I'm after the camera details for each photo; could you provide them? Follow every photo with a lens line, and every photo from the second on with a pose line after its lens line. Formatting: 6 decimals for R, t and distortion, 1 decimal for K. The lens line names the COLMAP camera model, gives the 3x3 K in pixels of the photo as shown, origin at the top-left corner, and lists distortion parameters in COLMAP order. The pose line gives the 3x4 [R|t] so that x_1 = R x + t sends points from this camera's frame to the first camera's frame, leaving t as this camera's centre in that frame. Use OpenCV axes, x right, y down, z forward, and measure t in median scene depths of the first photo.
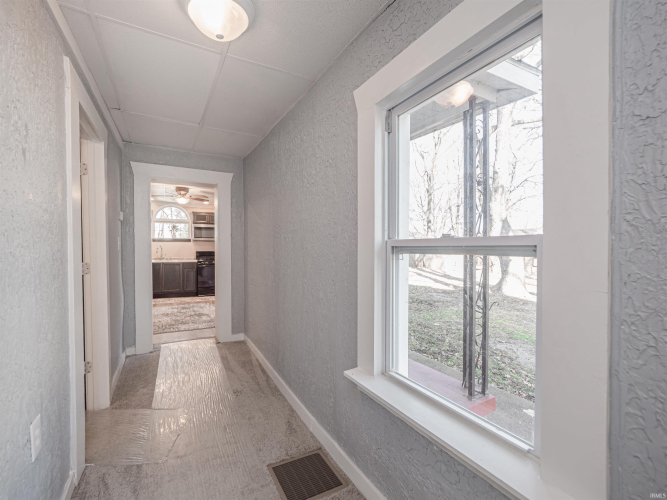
lens RADIAL K [[296.2, 0, 333.3], [0, 296.2, 252.0], [0, 0, 1]] dist [-0.001093, 0.002943]
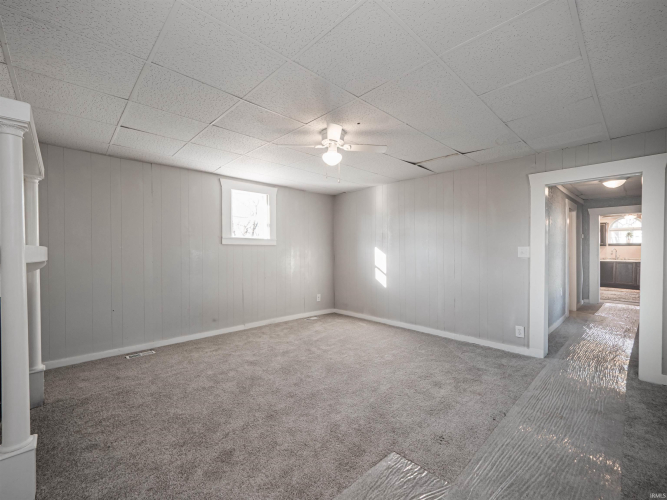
lens RADIAL K [[296.2, 0, 337.8], [0, 296.2, 252.5], [0, 0, 1]] dist [-0.001093, 0.002943]
pose [[0.248657, 0.007770, -0.968560, 0.396014], [-0.013975, 0.999893, 0.004434, 0.005735], [0.968491, 0.012433, 0.248739, -0.536305]]
